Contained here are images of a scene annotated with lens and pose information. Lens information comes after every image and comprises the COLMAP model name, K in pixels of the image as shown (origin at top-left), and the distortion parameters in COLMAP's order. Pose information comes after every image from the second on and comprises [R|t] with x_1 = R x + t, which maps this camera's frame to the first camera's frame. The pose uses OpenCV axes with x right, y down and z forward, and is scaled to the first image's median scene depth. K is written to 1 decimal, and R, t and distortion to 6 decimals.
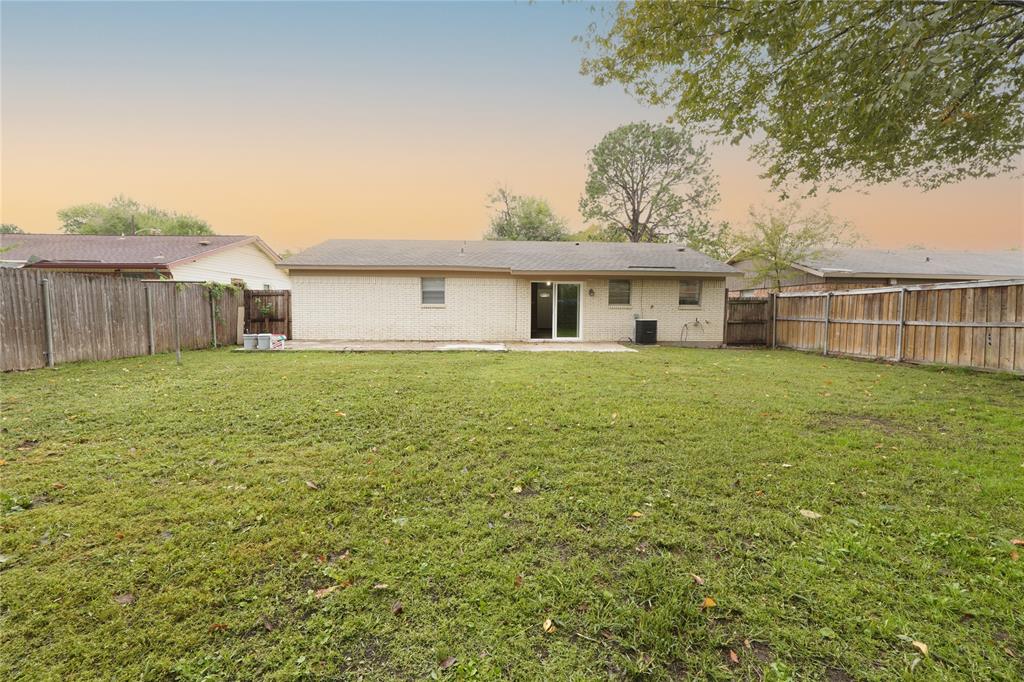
lens RADIAL K [[430.5, 0, 515.8], [0, 430.5, 337.0], [0, 0, 1]] dist [-0.000554, 0.000434]
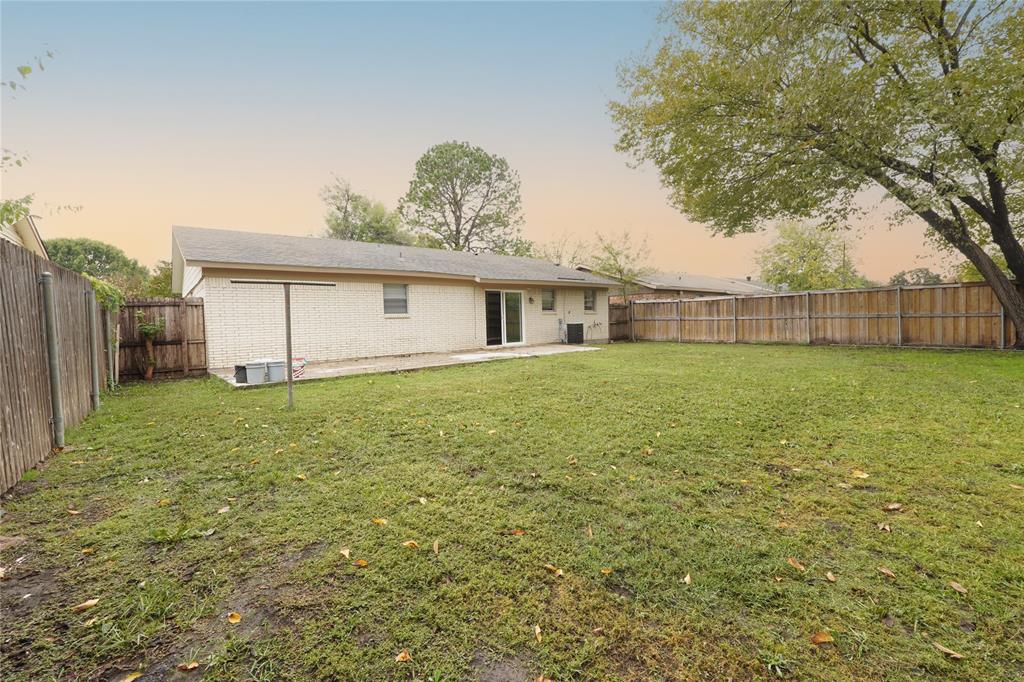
lens RADIAL K [[440.3, 0, 521.4], [0, 440.3, 340.8], [0, 0, 1]] dist [-0.000252, 0.000226]
pose [[0.790628, -0.059266, 0.609421, -0.543352], [0.066338, 0.997737, 0.010968, -0.014181], [-0.608692, 0.031756, 0.792771, 0.127866]]
